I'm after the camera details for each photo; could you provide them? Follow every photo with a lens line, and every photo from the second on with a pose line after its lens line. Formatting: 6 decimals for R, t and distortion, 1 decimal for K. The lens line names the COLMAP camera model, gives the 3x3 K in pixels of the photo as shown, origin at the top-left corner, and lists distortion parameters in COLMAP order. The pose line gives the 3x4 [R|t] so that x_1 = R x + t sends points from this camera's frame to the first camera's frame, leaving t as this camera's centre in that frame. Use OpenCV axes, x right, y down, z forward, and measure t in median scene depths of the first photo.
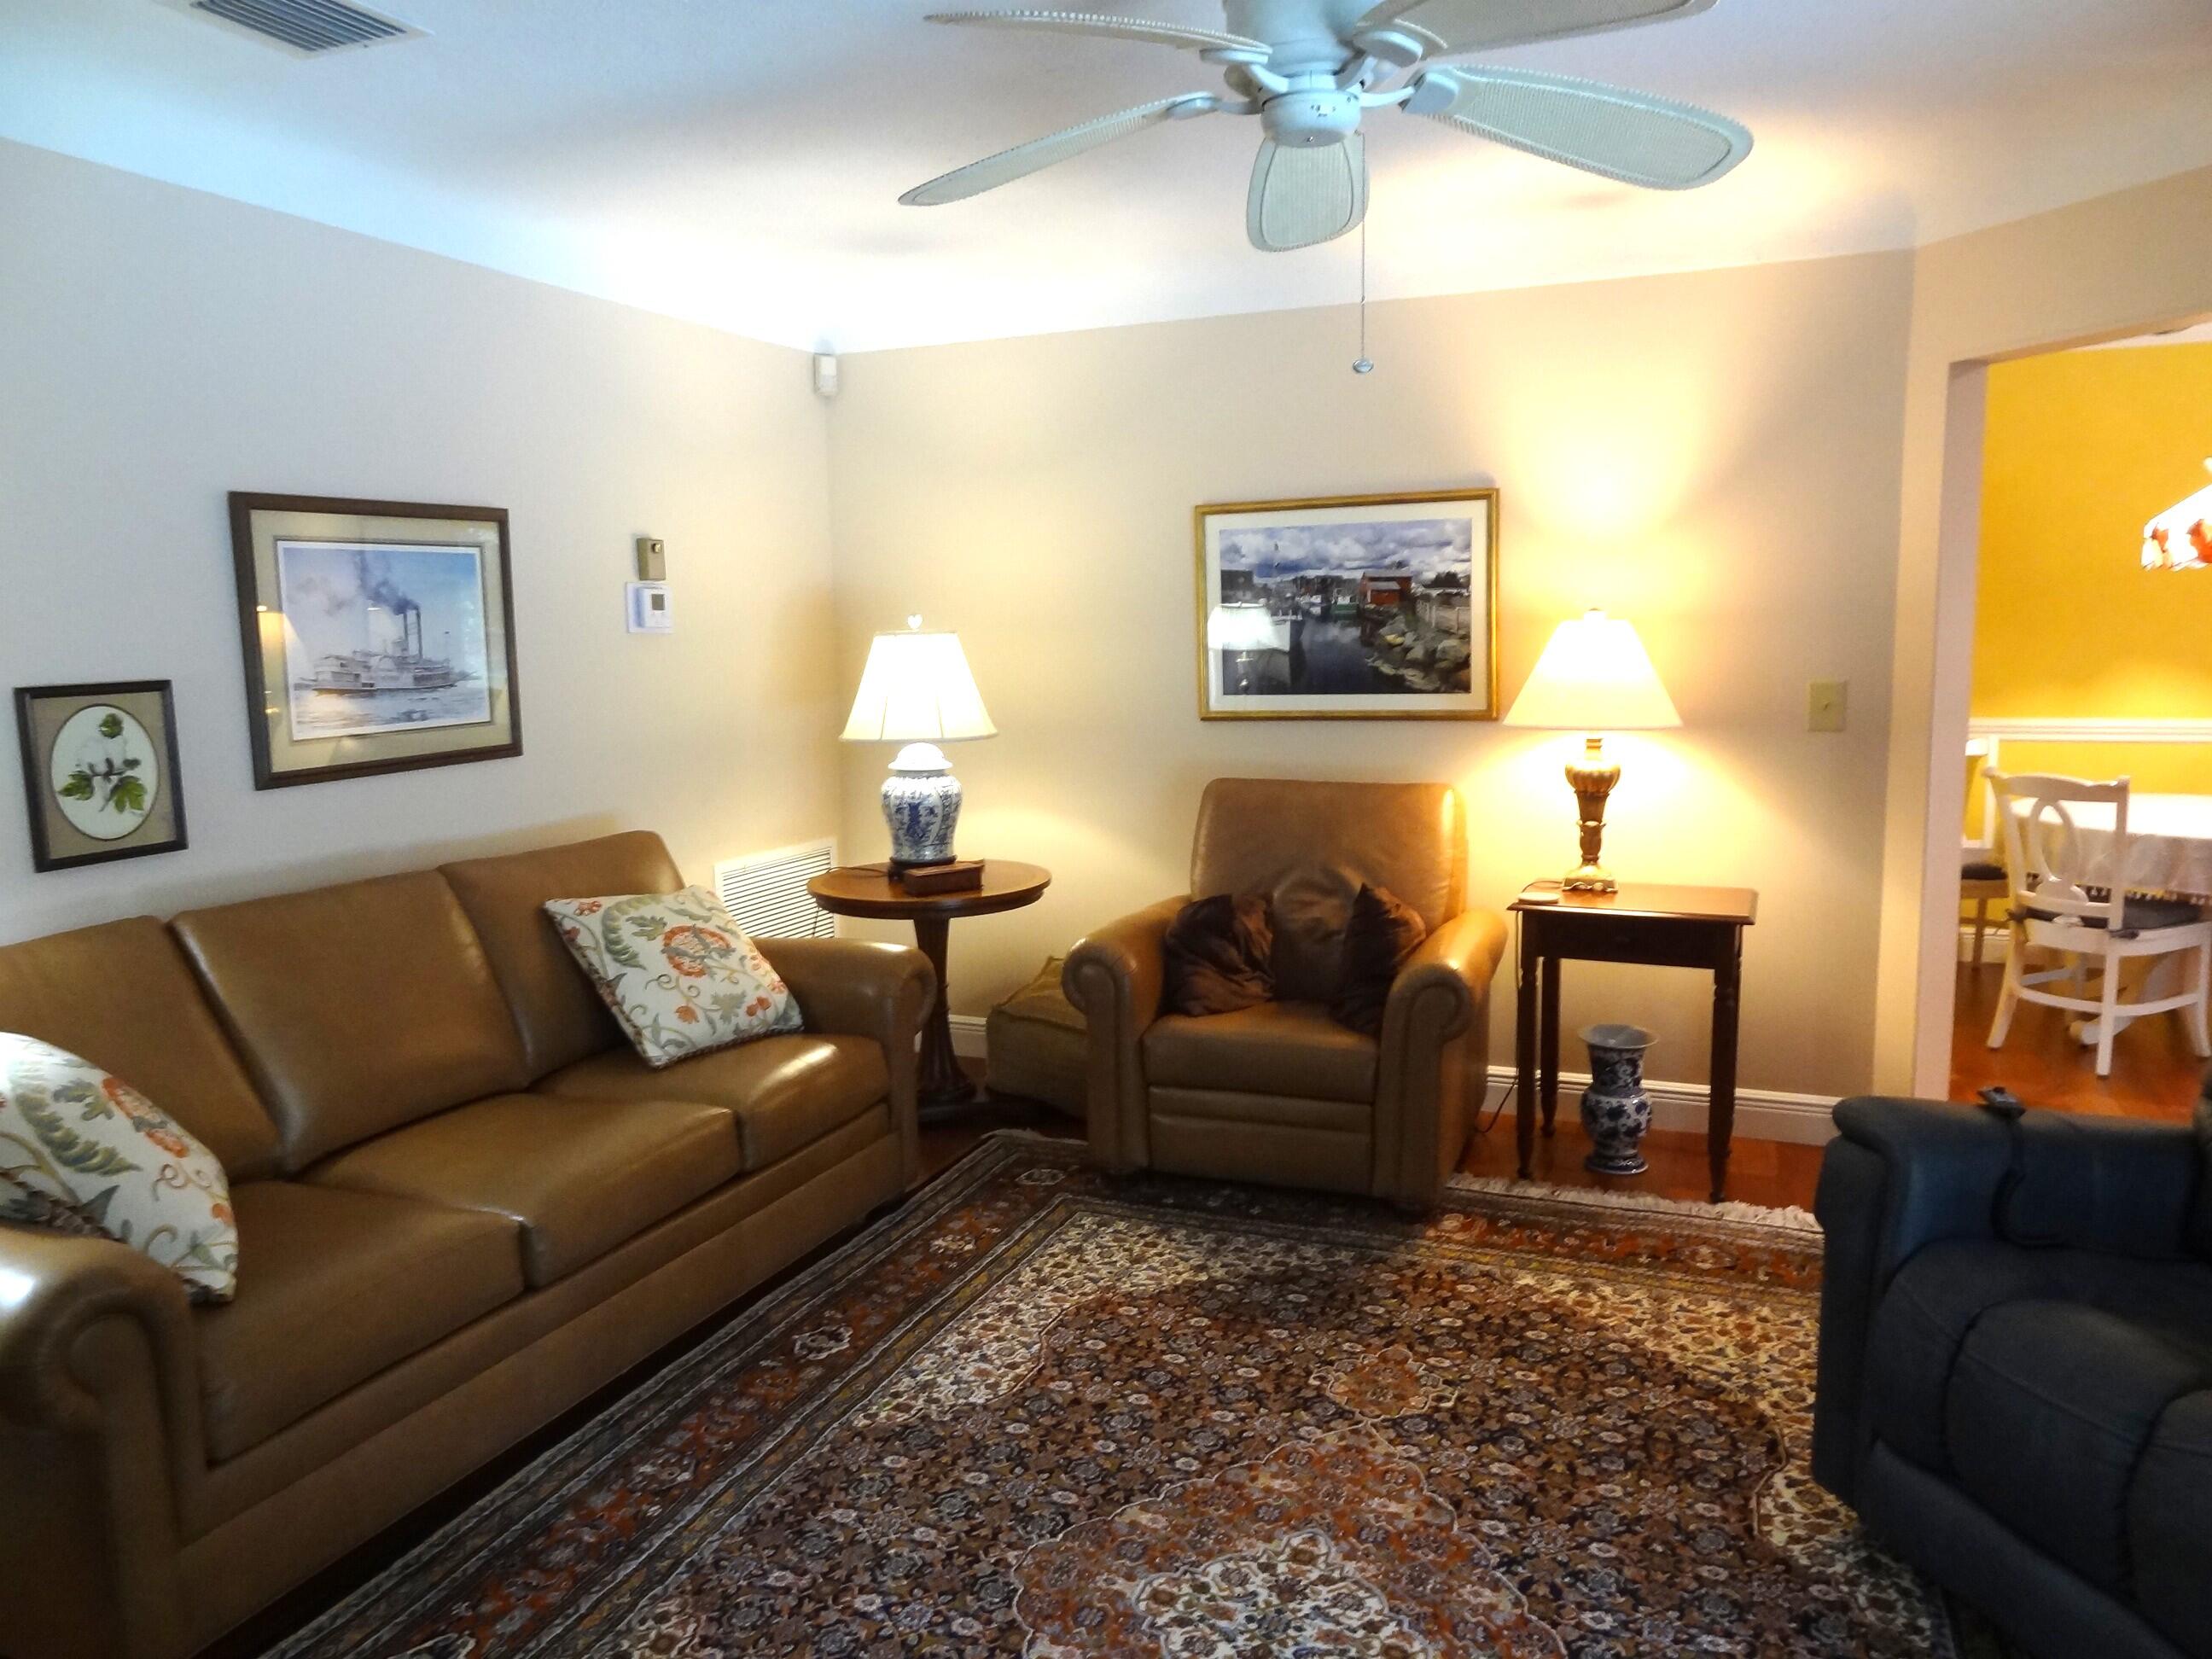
lens RADIAL K [[1573.8, 0, 1099.9], [0, 1573.8, 831.4], [0, 0, 1]] dist [0.007463, 0.005594]
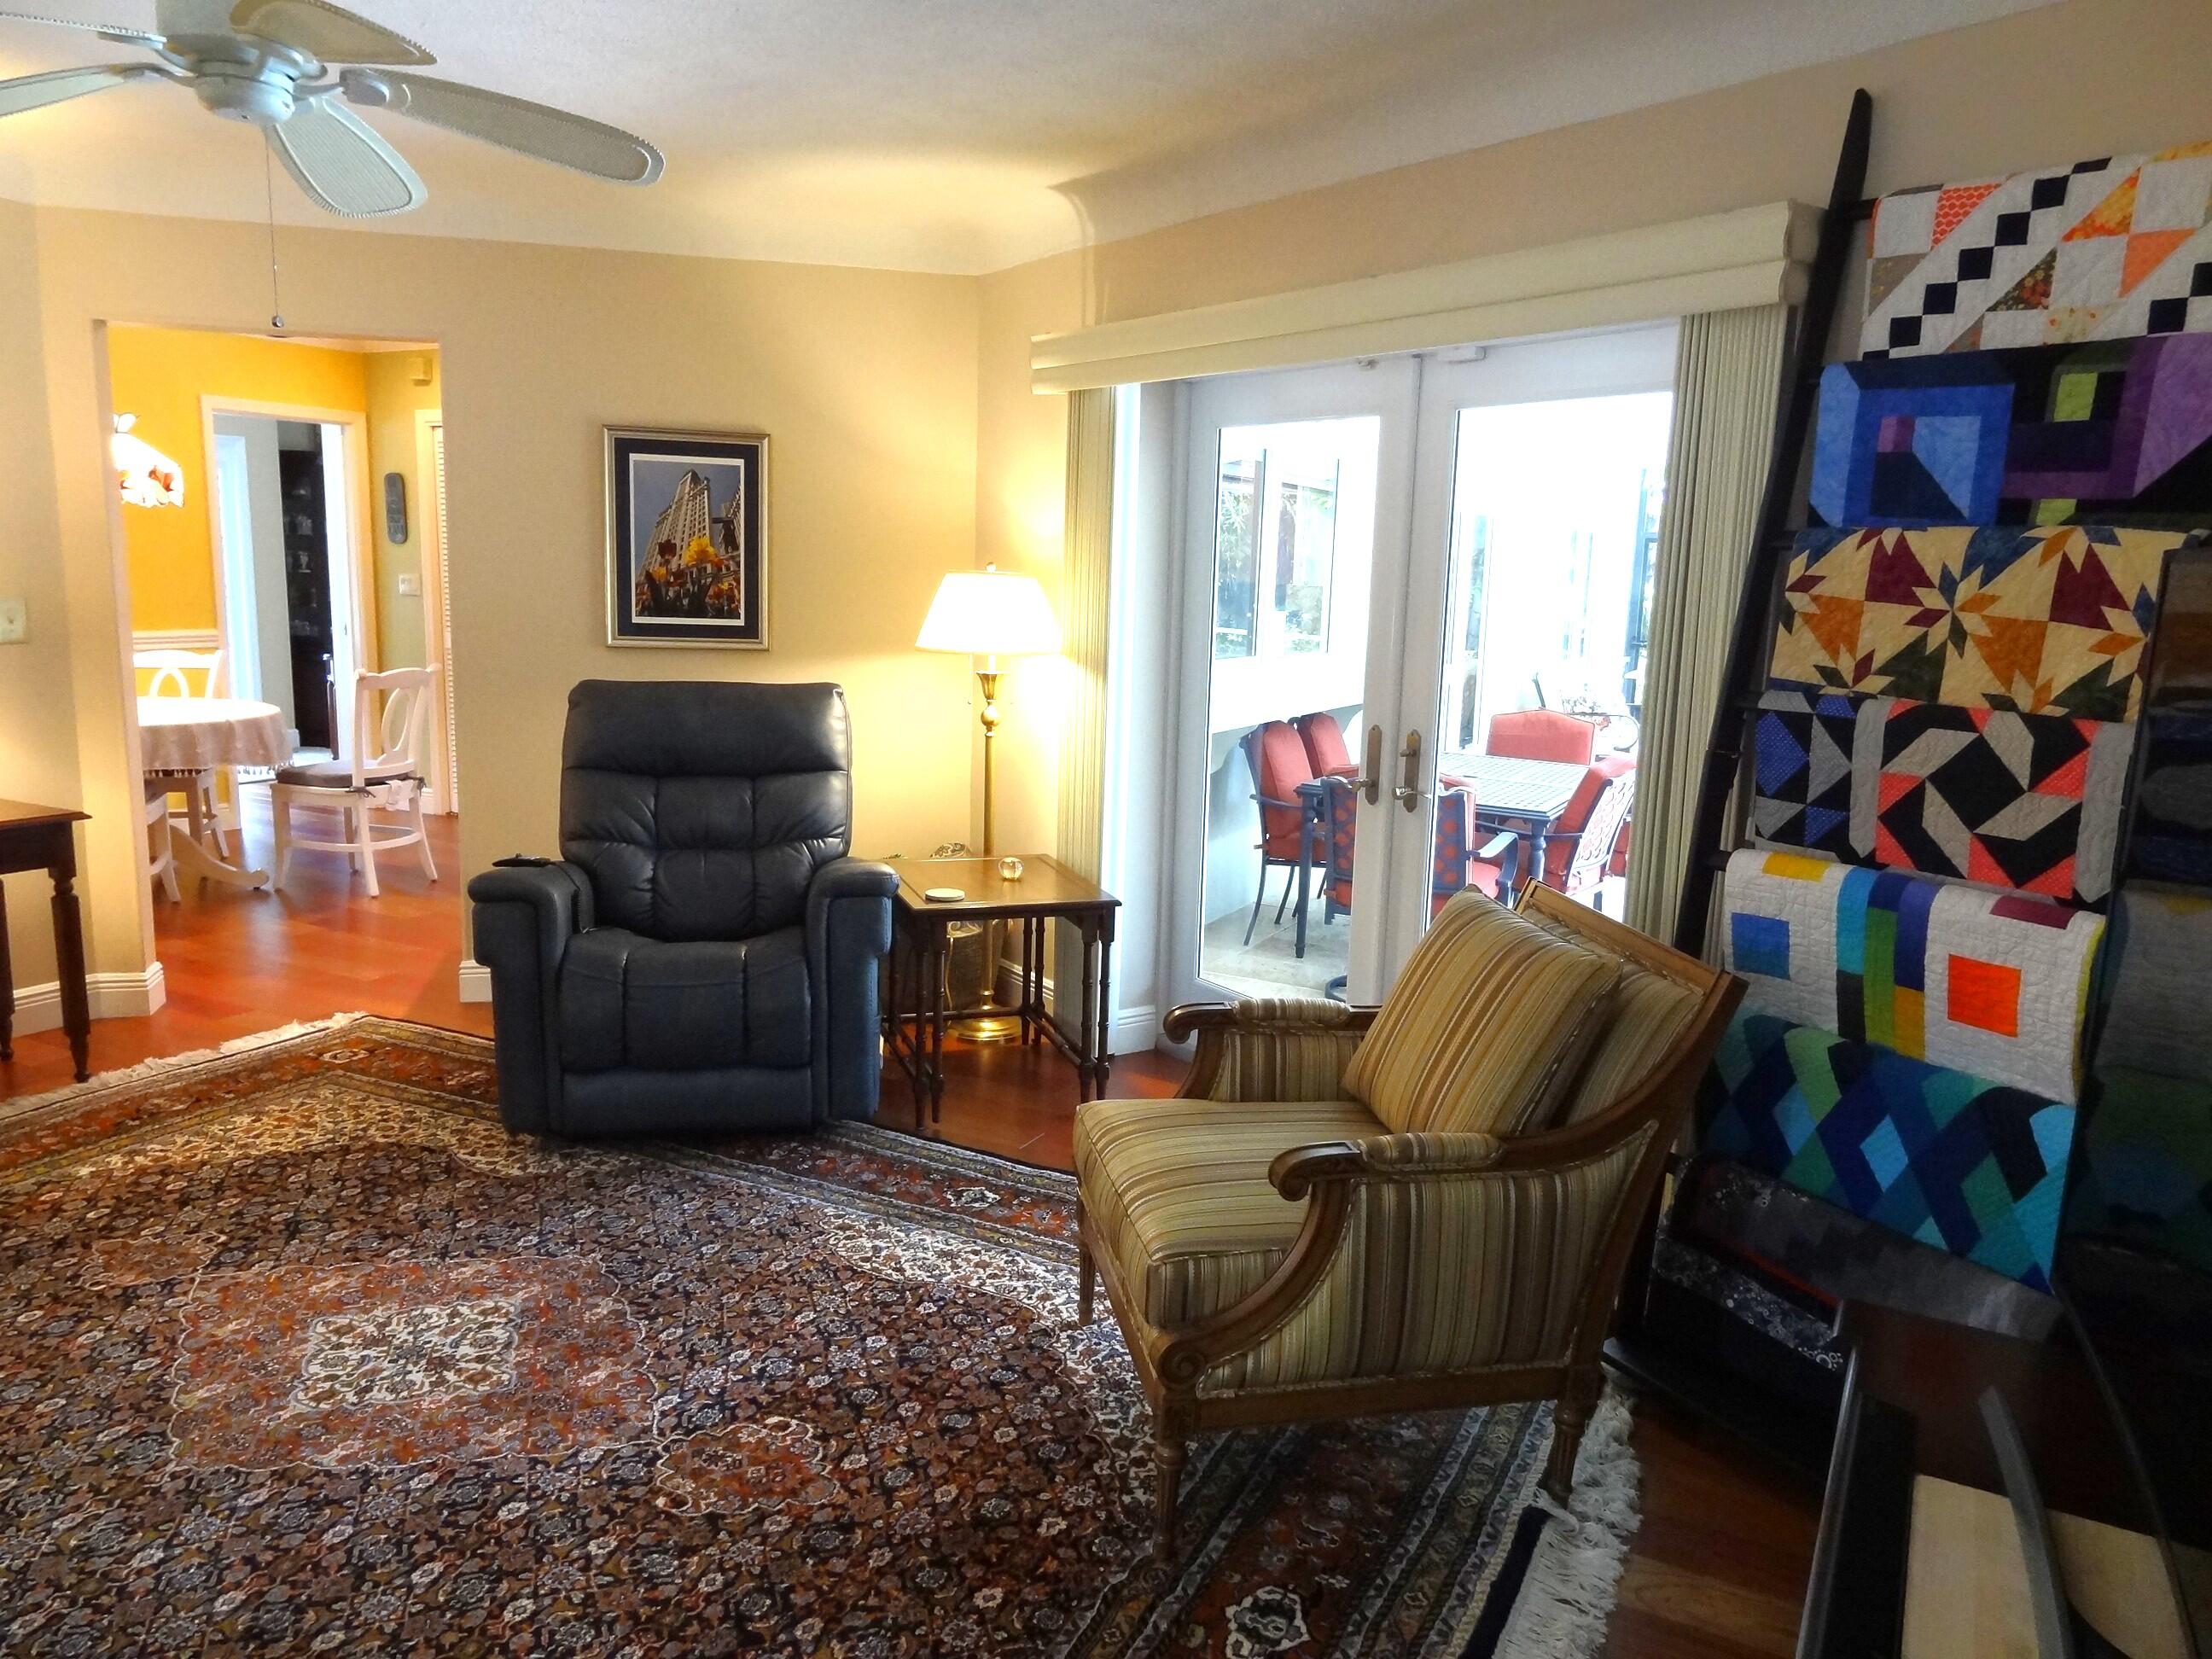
lens RADIAL K [[1573.8, 0, 1097.1], [0, 1573.8, 832.1], [0, 0, 1]] dist [0.007463, 0.005594]
pose [[0.074528, -0.145134, 0.986601, -0.796774], [0.106095, 0.984891, 0.136868, -0.014911], [-0.991559, 0.094473, 0.088800, 0.237782]]
